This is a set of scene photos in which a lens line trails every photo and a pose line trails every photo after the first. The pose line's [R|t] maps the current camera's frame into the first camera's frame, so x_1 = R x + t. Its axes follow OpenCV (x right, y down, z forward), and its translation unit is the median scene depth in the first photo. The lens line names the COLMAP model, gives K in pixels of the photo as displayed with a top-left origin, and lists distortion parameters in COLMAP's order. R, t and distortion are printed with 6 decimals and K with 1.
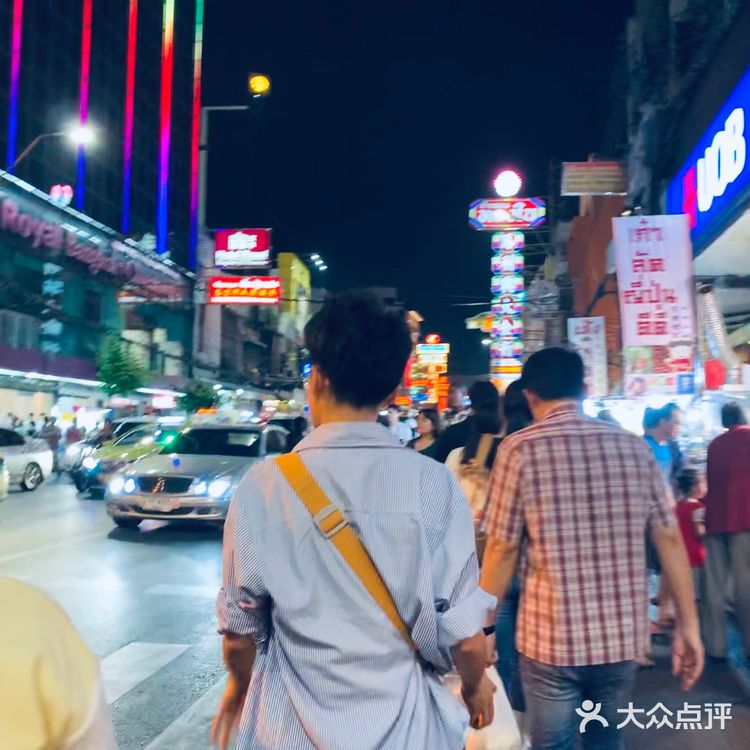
lens RADIAL K [[799.7, 0, 375.0], [0, 799.7, 375.0], [0, 0, 1]] dist [0.158701, -0.412696]
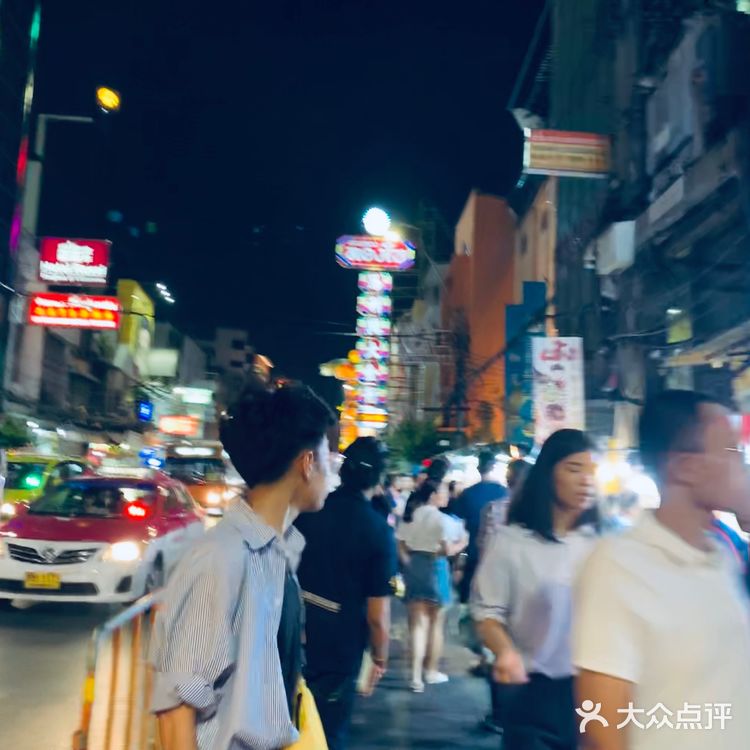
lens RADIAL K [[799.7, 0, 375.0], [0, 799.7, 375.0], [0, 0, 1]] dist [0.158701, -0.412696]
pose [[0.980491, 0.048655, 0.190447, -0.009923], [-0.036858, 0.997204, -0.065004, 0.004324], [-0.193077, 0.056716, 0.979543, 0.092539]]
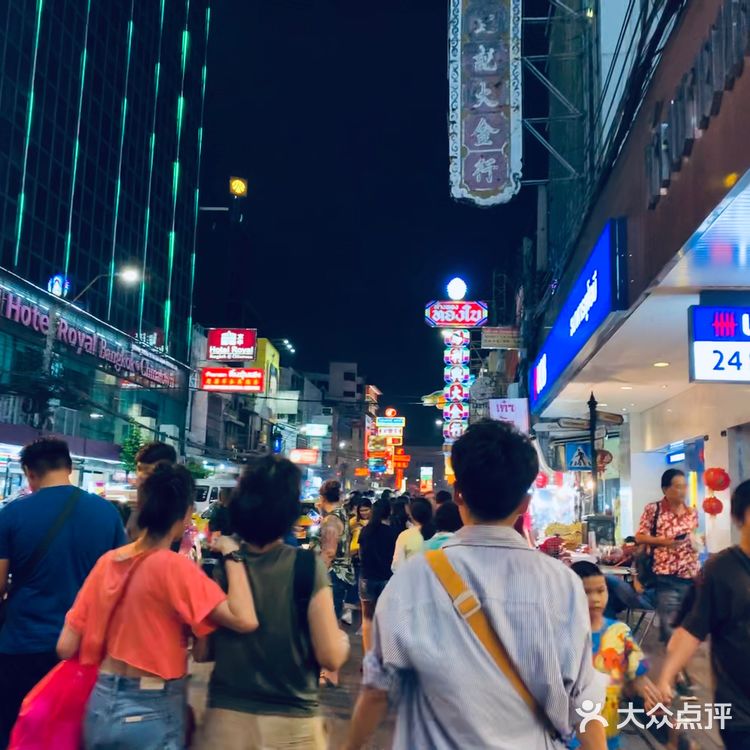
lens RADIAL K [[799.7, 0, 375.0], [0, 799.7, 375.0], [0, 0, 1]] dist [0.158701, -0.412696]
pose [[0.998429, 0.018440, 0.052902, -0.014136], [-0.013854, 0.996217, -0.085784, -0.012328], [-0.054283, 0.084916, 0.994908, -0.145245]]
